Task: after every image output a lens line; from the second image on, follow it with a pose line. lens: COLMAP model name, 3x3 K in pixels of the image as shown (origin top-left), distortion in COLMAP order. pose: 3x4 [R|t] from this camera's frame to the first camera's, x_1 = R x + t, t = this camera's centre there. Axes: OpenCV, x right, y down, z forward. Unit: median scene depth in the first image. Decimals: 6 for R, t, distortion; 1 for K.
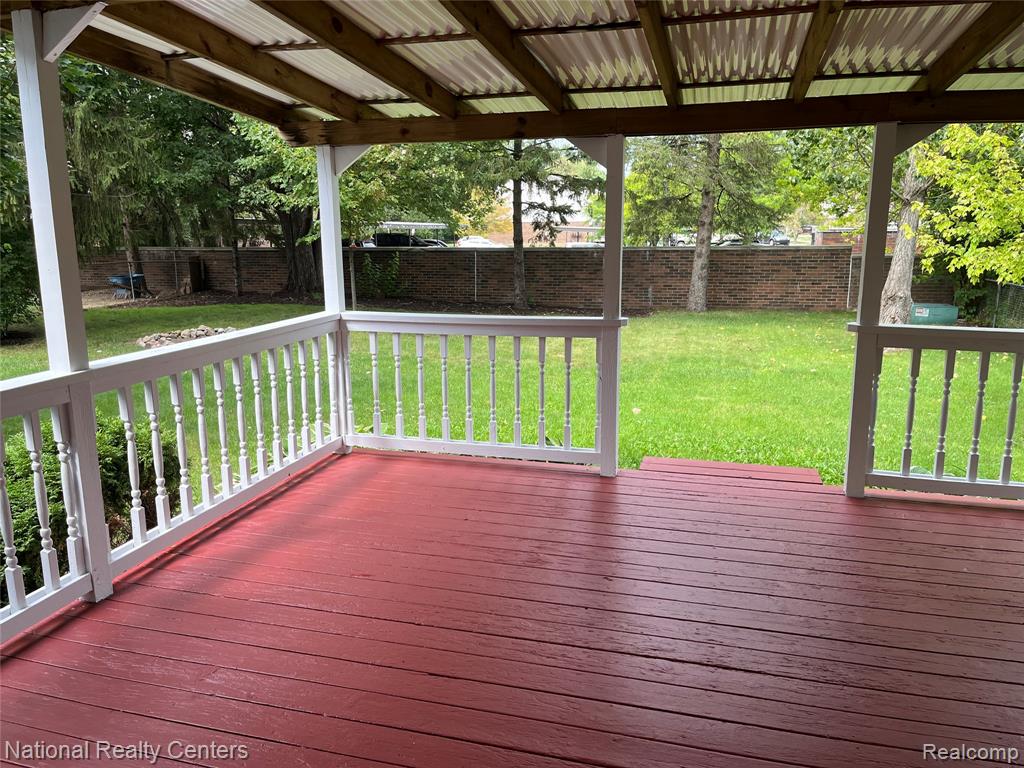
lens RADIAL K [[773.3, 0, 502.0], [0, 773.3, 390.4], [0, 0, 1]] dist [0.065736, -0.086256]
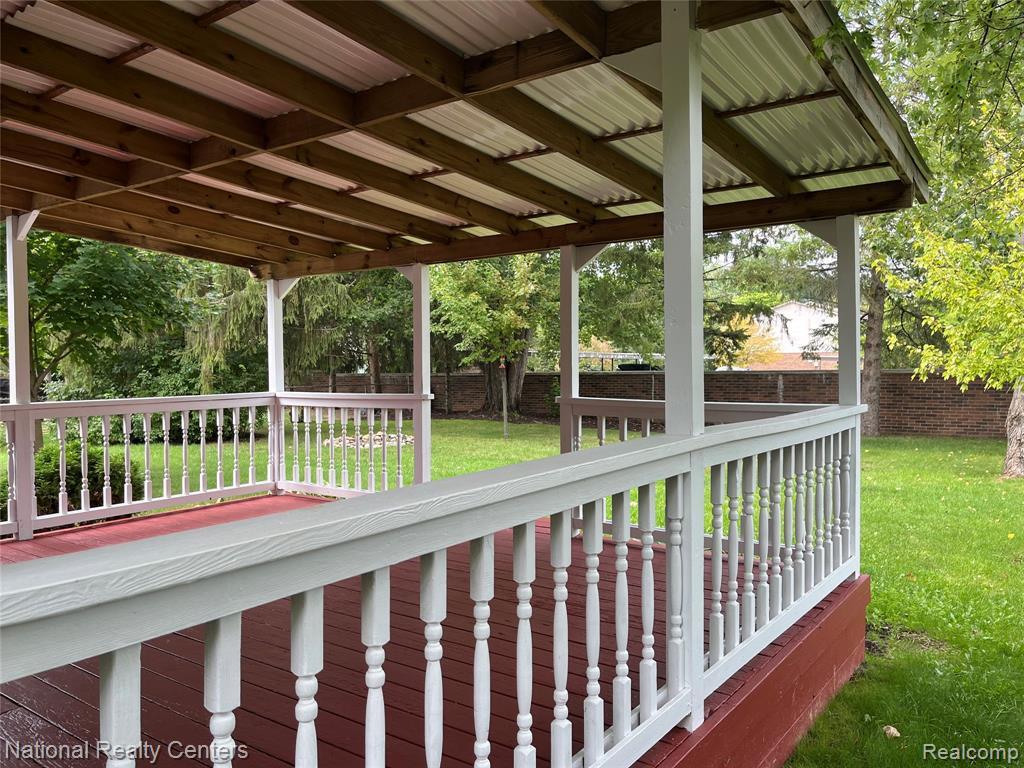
lens RADIAL K [[773.3, 0, 513.2], [0, 773.3, 385.2], [0, 0, 1]] dist [0.065736, -0.086256]
pose [[0.940078, 0.004925, -0.340923, 0.246653], [-0.064793, 0.984256, -0.164443, 0.033817], [0.334746, 0.176679, 0.925597, -0.063392]]
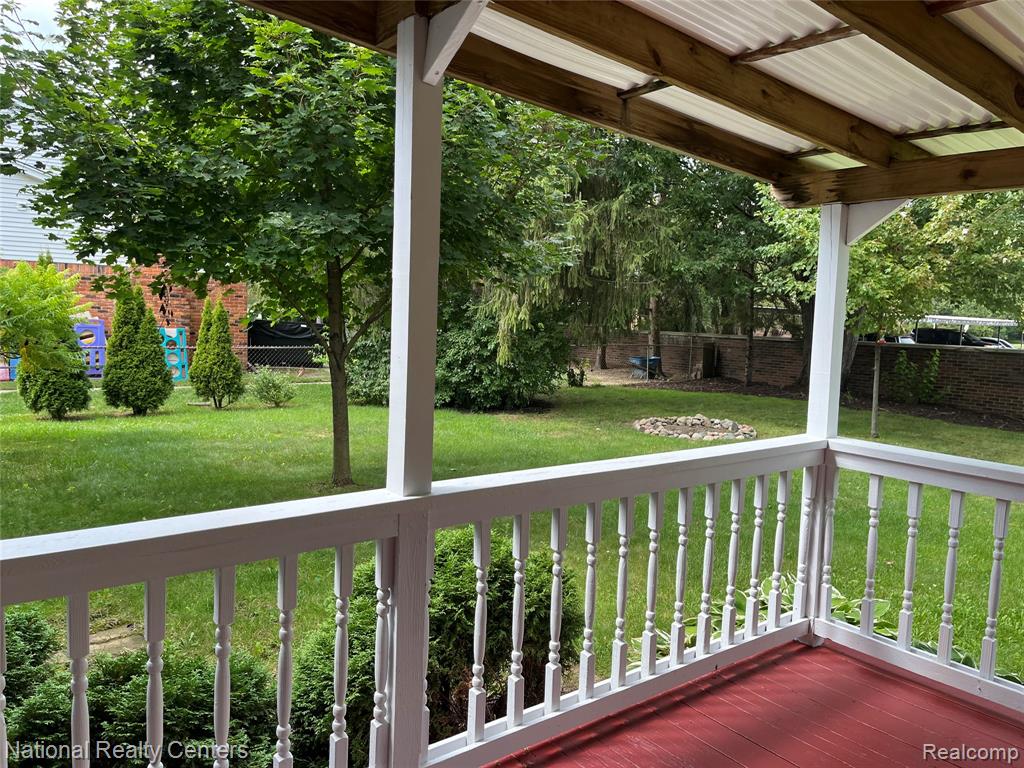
lens RADIAL K [[773.3, 0, 504.7], [0, 773.3, 374.5], [0, 0, 1]] dist [0.065736, -0.086256]
pose [[0.798708, 0.083219, -0.595936, -0.011128], [-0.160889, 0.983866, -0.078242, -0.020416], [0.579811, 0.158372, 0.799211, 0.099101]]
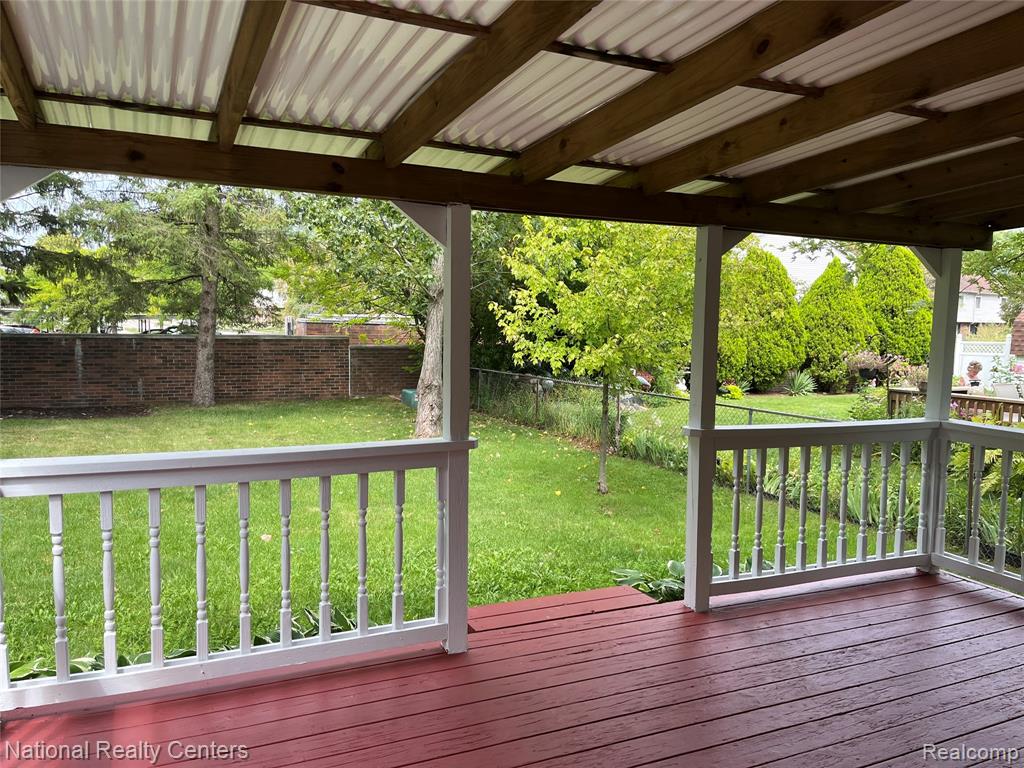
lens RADIAL K [[773.3, 0, 520.6], [0, 773.3, 387.7], [0, 0, 1]] dist [0.065736, -0.086256]
pose [[0.758734, -0.034072, 0.650508, -0.097363], [0.107838, 0.991422, -0.073851, -0.026585], [-0.642412, 0.126183, 0.755900, 0.125778]]
